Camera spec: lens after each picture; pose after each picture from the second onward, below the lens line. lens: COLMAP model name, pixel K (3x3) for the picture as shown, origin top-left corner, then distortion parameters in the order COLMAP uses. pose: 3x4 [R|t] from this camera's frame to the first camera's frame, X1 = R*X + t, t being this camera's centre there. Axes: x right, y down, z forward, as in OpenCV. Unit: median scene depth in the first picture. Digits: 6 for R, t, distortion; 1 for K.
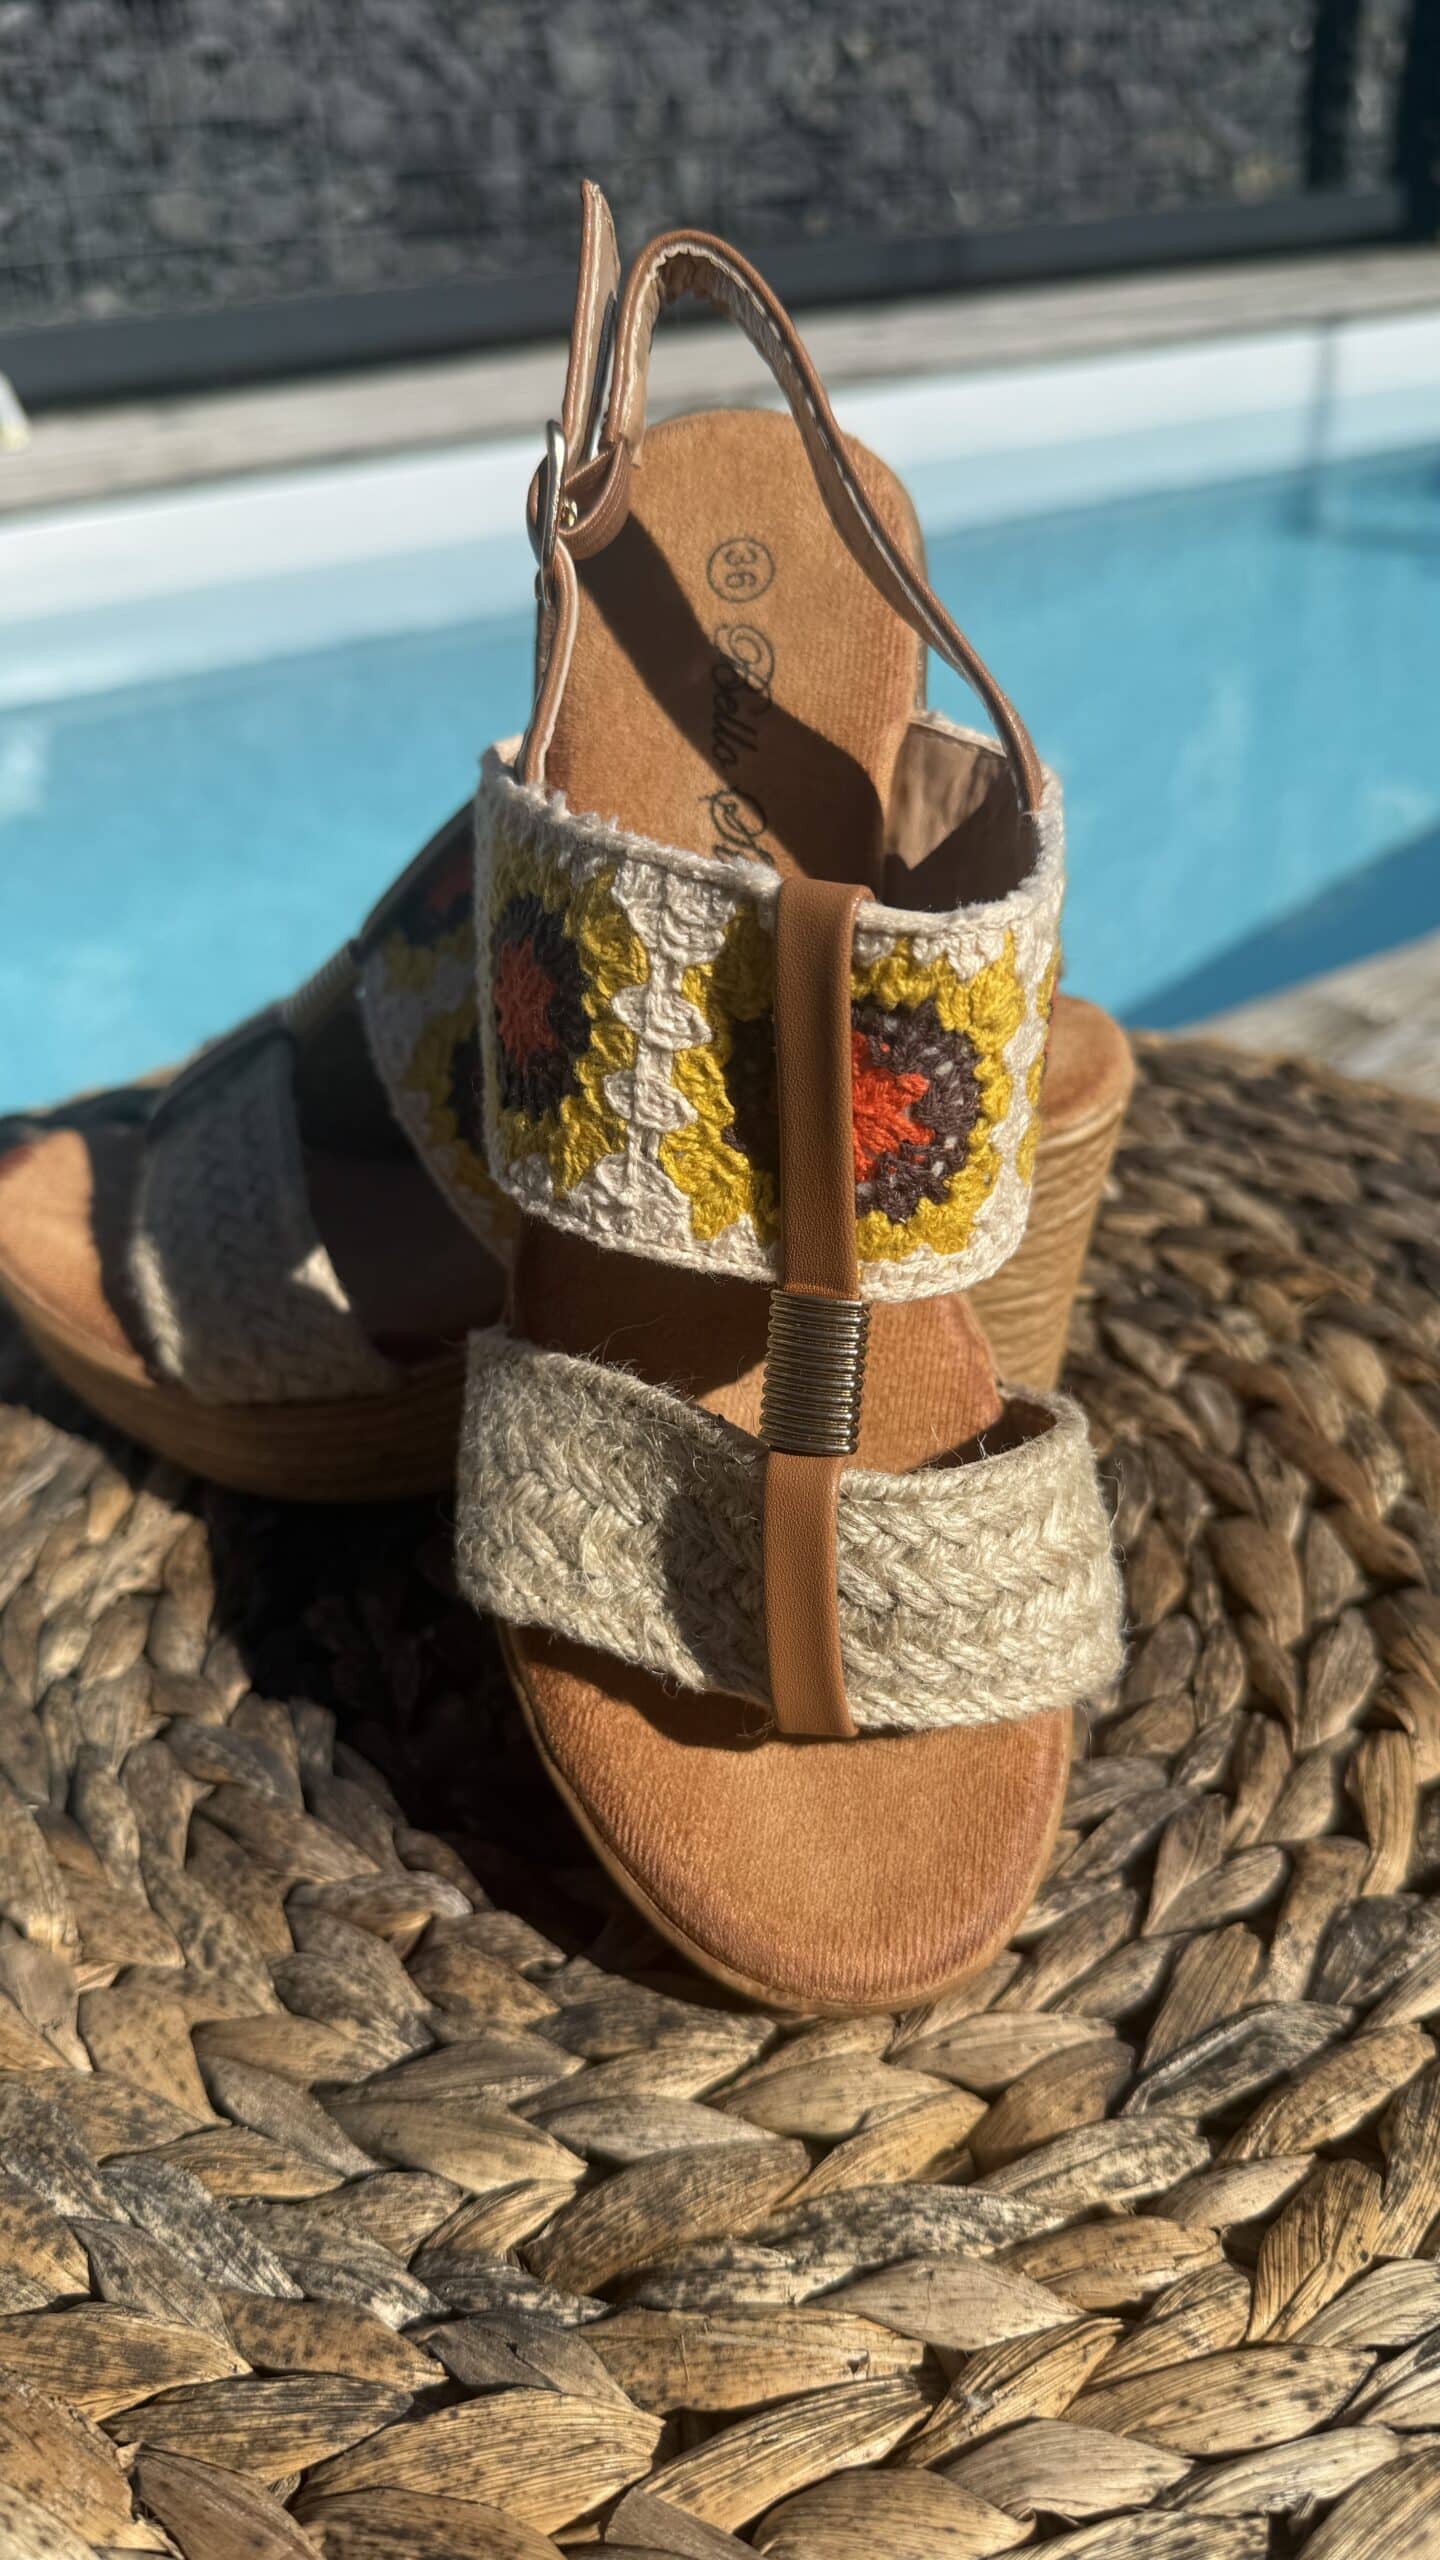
lens RADIAL K [[1916.0, 0, 730.0], [0, 1916.0, 1211.5], [0, 0, 1]] dist [-0.036004, -0.009030]
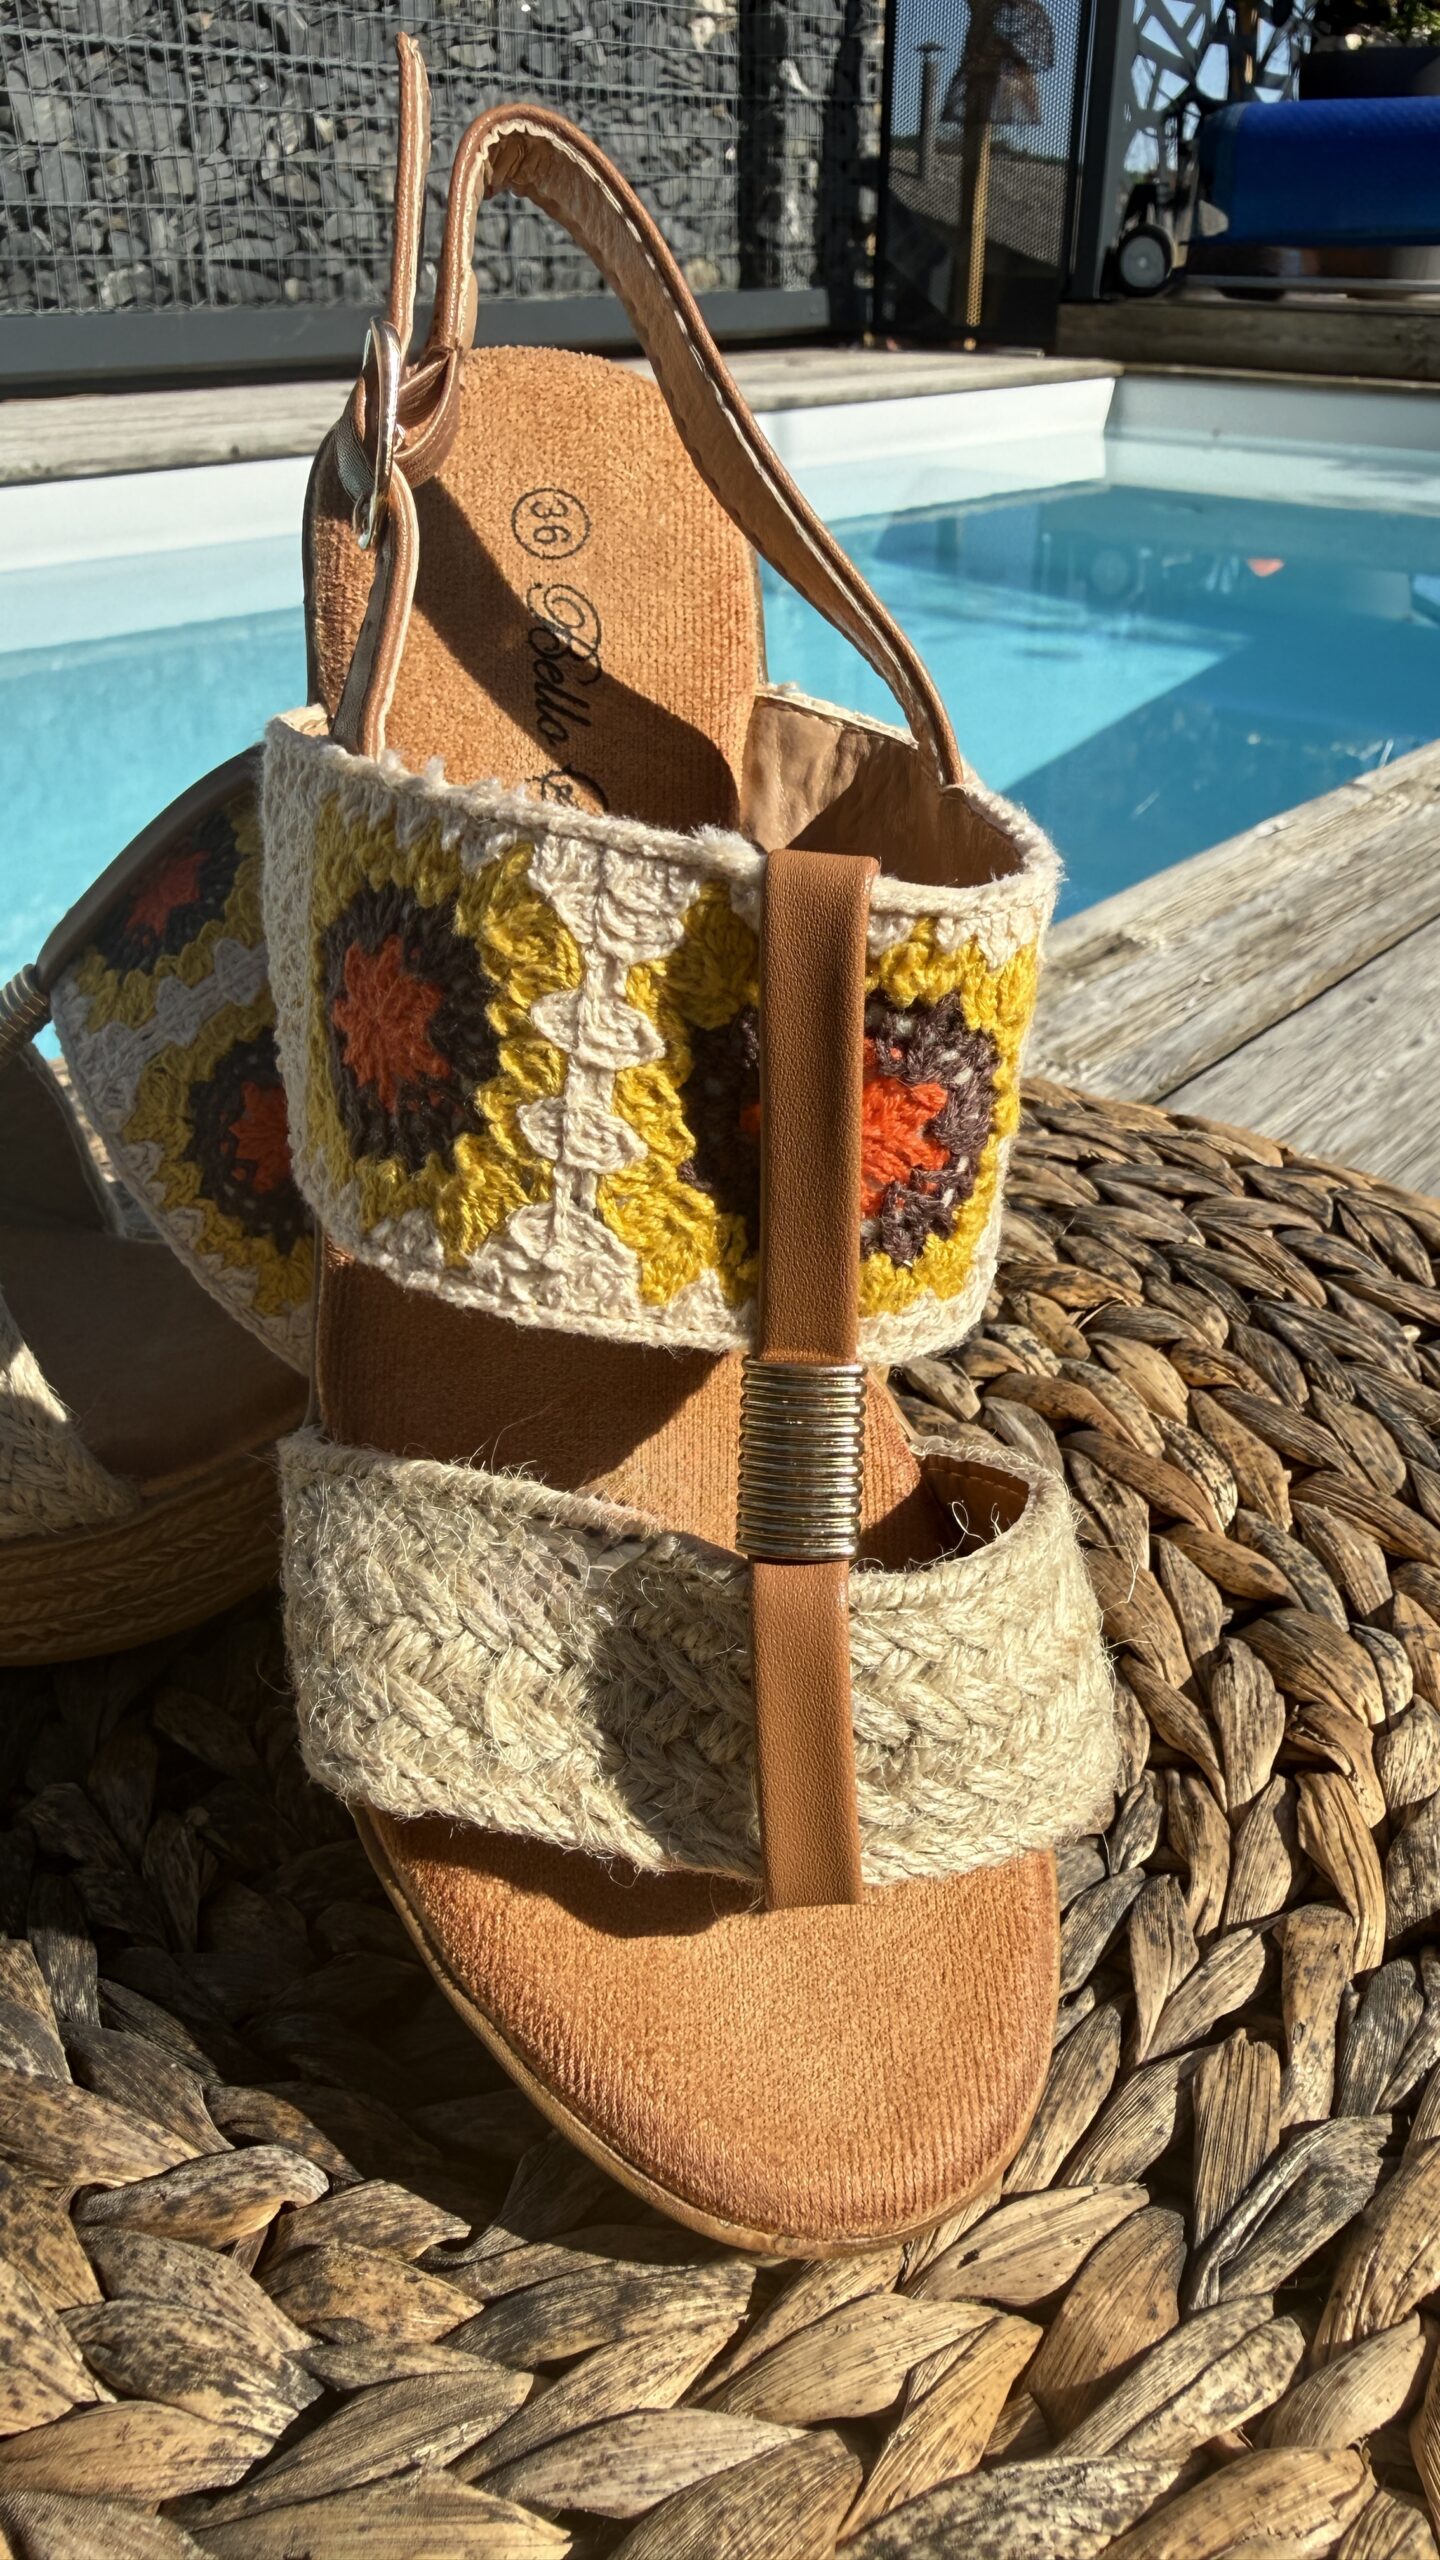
lens RADIAL K [[1815.3, 0, 730.6], [0, 1815.3, 1131.9], [0, 0, 1]] dist [-0.006779, 0.004981]
pose [[0.962539, -0.053962, 0.265721, -0.178516], [0.069090, 0.996459, -0.047911, -0.018498], [-0.262194, 0.064475, 0.962859, 0.251212]]
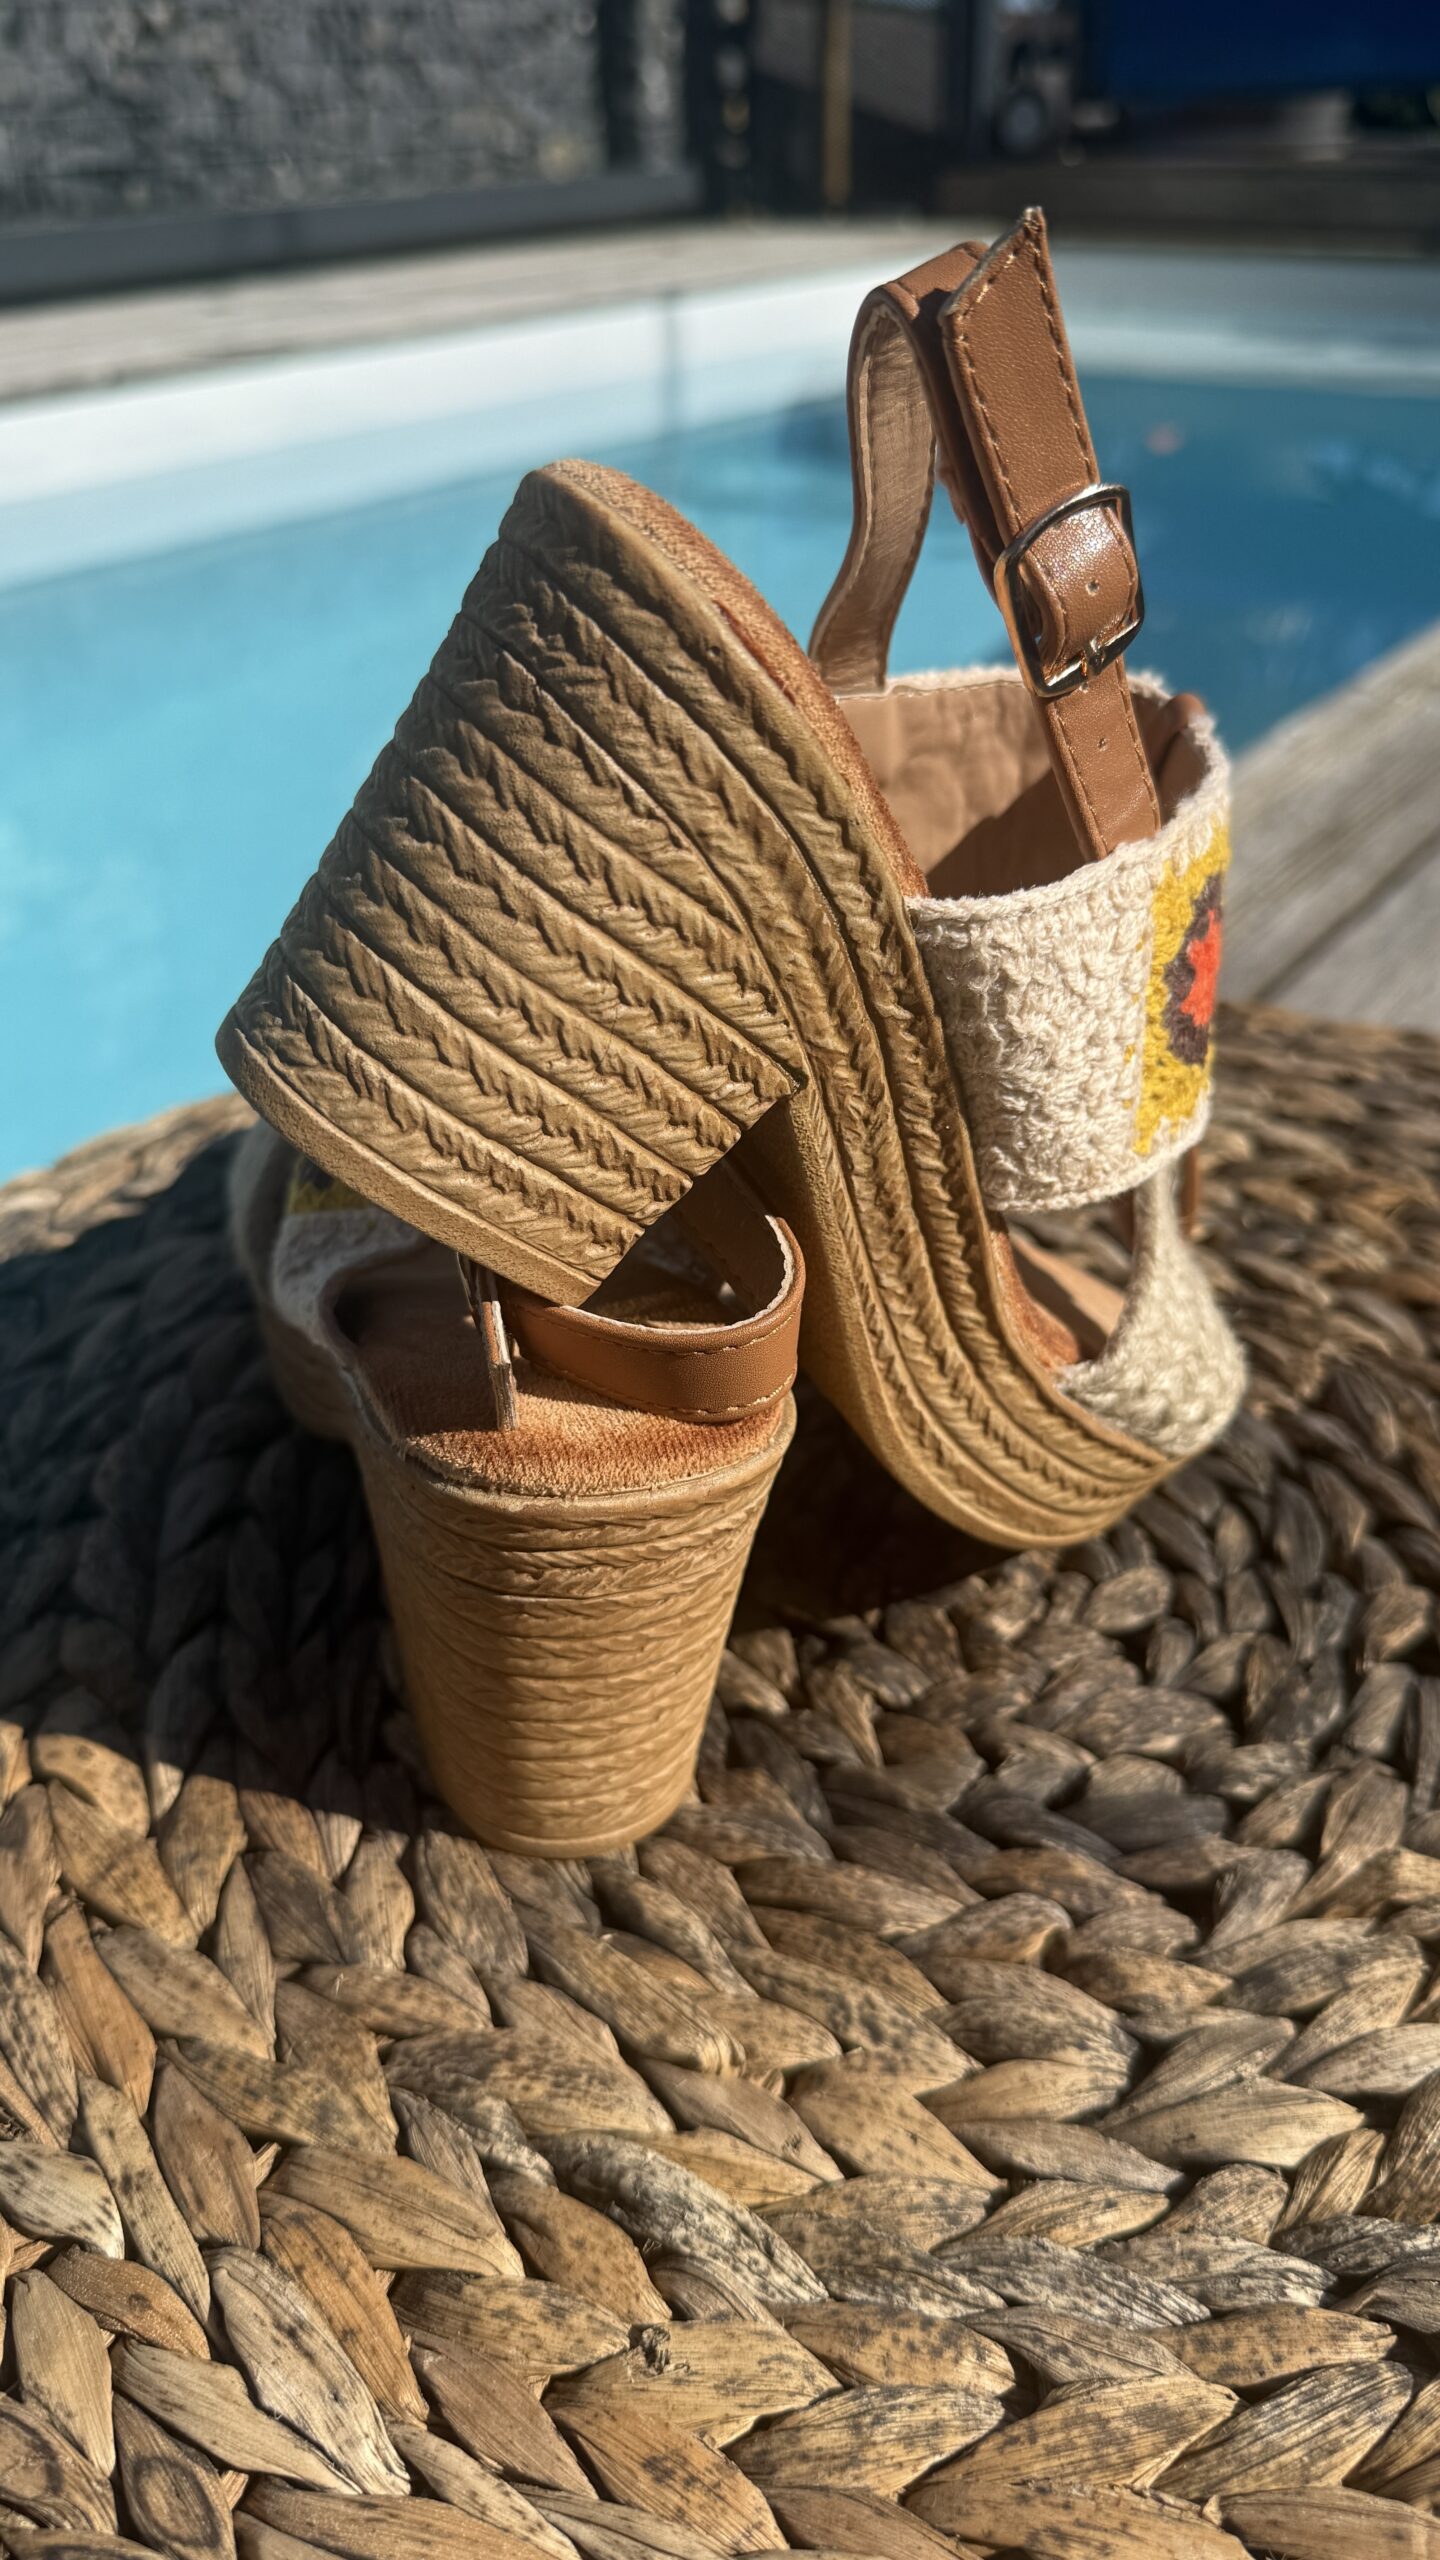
lens RADIAL K [[1916.4, 0, 706.1], [0, 1916.4, 1166.2], [0, 0, 1]] dist [-0.039500, 0.002442]
pose [[0.941711, -0.134959, 0.308167, -0.679117], [0.137131, 0.990444, 0.014705, -0.082897], [-0.307207, 0.028412, 0.951219, 0.100221]]
